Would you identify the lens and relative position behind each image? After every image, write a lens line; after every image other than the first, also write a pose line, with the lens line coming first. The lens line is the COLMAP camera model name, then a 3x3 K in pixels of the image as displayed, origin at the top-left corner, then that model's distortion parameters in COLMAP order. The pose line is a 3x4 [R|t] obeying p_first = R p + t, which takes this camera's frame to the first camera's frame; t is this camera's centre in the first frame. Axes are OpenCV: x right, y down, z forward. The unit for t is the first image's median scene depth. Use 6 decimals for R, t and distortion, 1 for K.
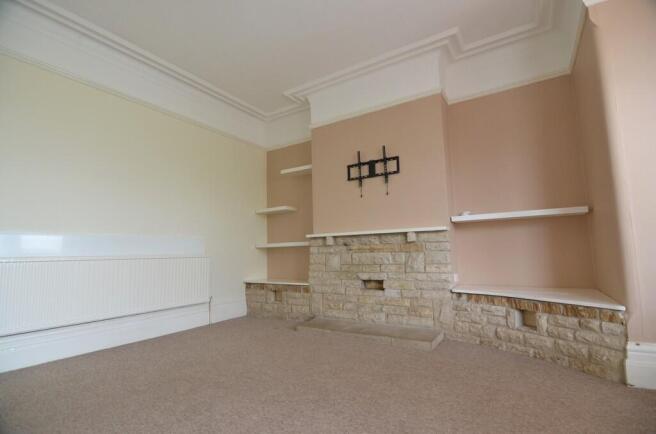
lens RADIAL K [[320.7, 0, 325.7], [0, 320.7, 216.1], [0, 0, 1]] dist [-0.002345, -0.003563]
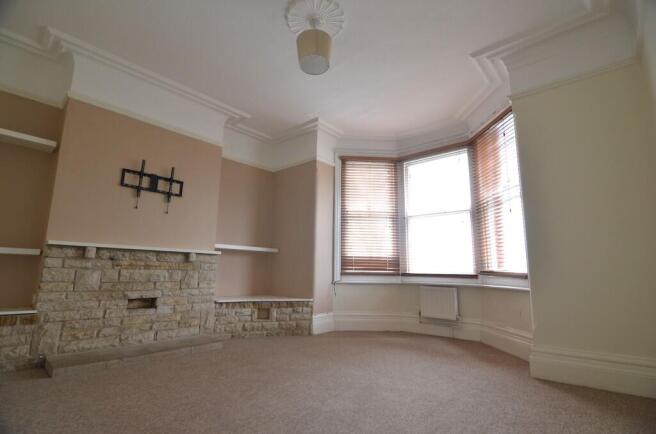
lens RADIAL K [[320.7, 0, 326.4], [0, 320.7, 217.3], [0, 0, 1]] dist [-0.002345, -0.003563]
pose [[0.149333, 0.195412, 0.969285, -0.758593], [-0.128382, 0.975811, -0.176948, 0.063745], [-0.980417, -0.098014, 0.170809, 0.330928]]
